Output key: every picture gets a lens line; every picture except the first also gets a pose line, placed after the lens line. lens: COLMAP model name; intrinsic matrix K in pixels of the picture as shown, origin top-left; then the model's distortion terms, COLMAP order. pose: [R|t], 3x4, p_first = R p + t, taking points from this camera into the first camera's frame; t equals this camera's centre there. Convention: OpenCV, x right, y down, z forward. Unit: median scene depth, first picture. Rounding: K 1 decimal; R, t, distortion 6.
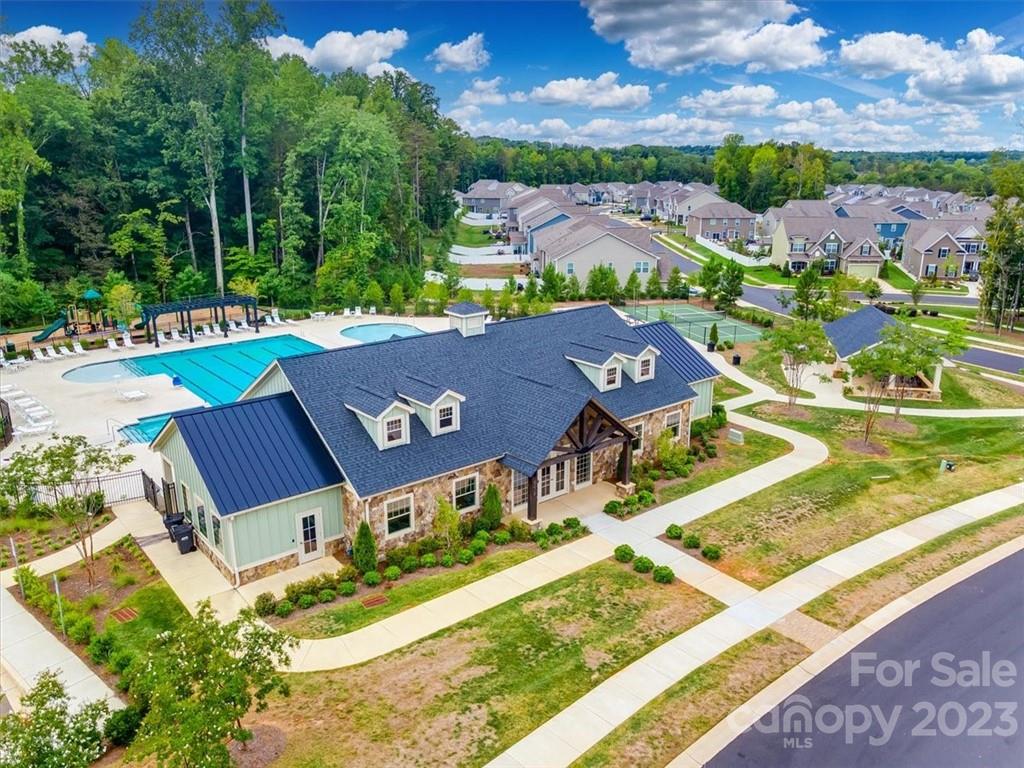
lens RADIAL K [[781.1, 0, 512.0], [0, 781.1, 384.0], [0, 0, 1]] dist [-0.000155, 0.008794]
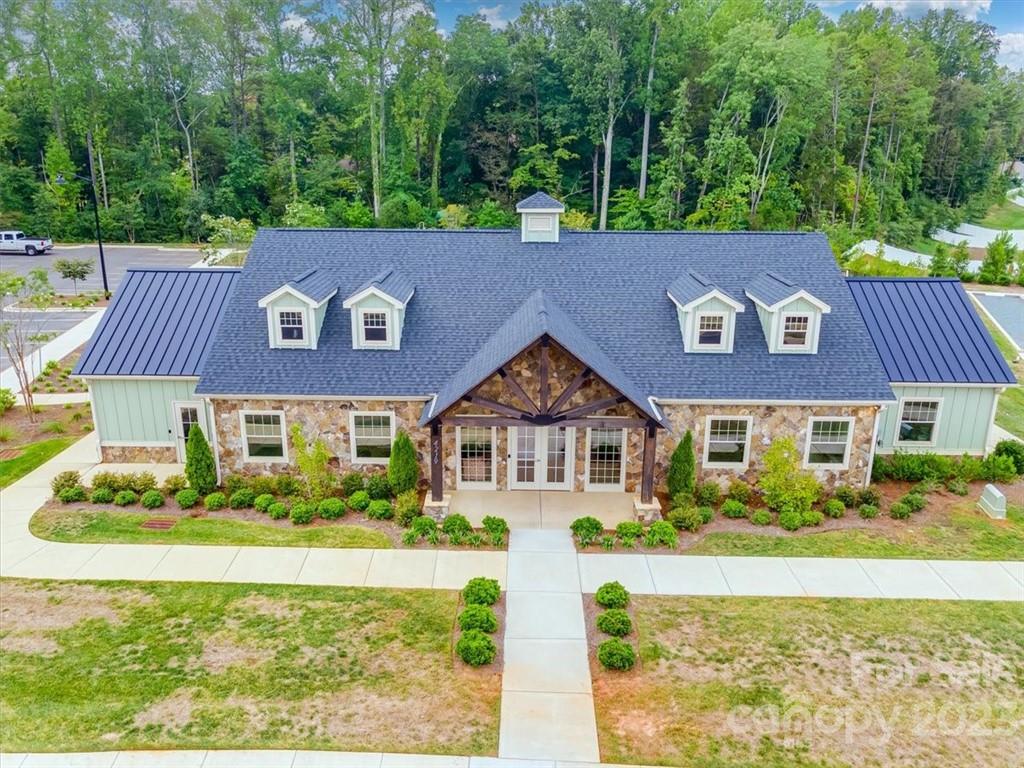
lens RADIAL K [[781.1, 0, 512.0], [0, 781.1, 384.0], [0, 0, 1]] dist [-0.000155, 0.008794]
pose [[0.763058, 0.197416, -0.615443, 0.415591], [-0.188149, 0.978820, 0.080700, 0.011333], [0.618339, 0.054216, 0.784039, 0.466338]]
